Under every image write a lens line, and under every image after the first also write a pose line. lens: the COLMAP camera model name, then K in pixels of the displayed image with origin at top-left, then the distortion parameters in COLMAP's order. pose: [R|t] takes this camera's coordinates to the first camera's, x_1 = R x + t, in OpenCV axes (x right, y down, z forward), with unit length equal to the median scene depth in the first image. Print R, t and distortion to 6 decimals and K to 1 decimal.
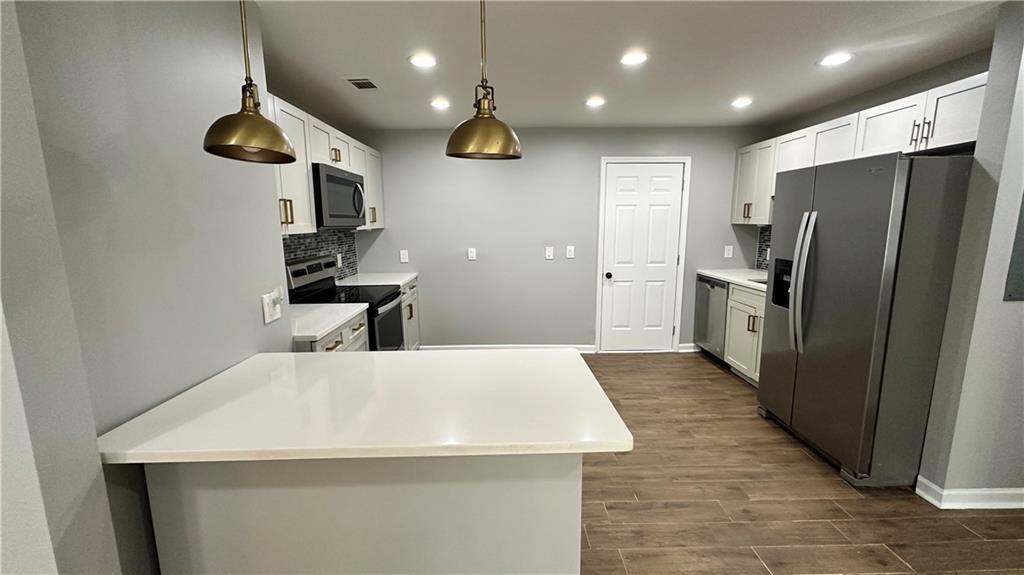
lens RADIAL K [[408.8, 0, 512.0], [0, 408.8, 287.5], [0, 0, 1]] dist [0.000138, 0.000217]
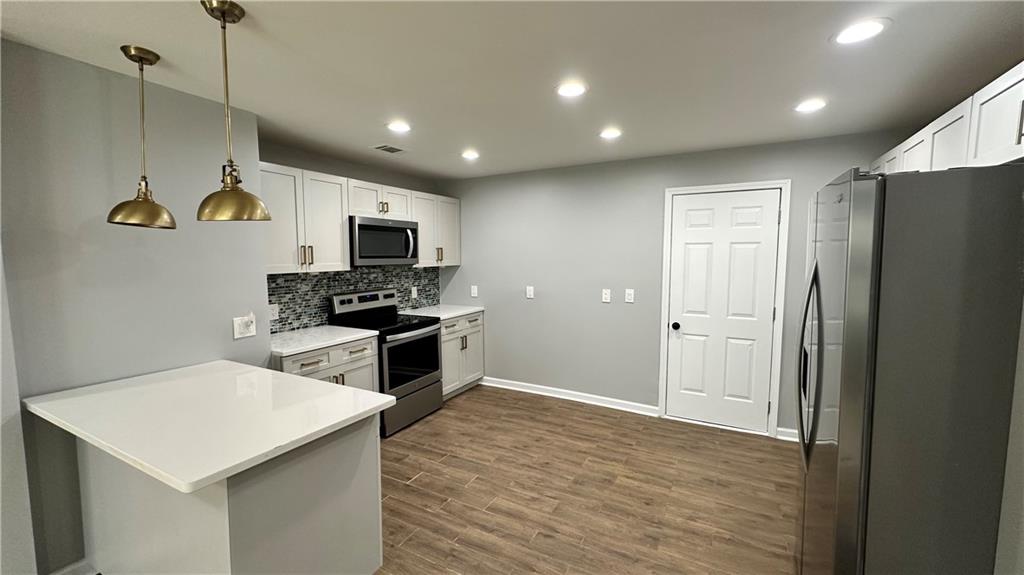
lens RADIAL K [[408.8, 0, 512.0], [0, 408.8, 287.5], [0, 0, 1]] dist [0.000138, 0.000217]
pose [[0.869360, 0.045873, -0.492046, 0.409408], [-0.083117, 0.995071, -0.054083, -0.040557], [0.487140, 0.087915, 0.868887, 0.117119]]
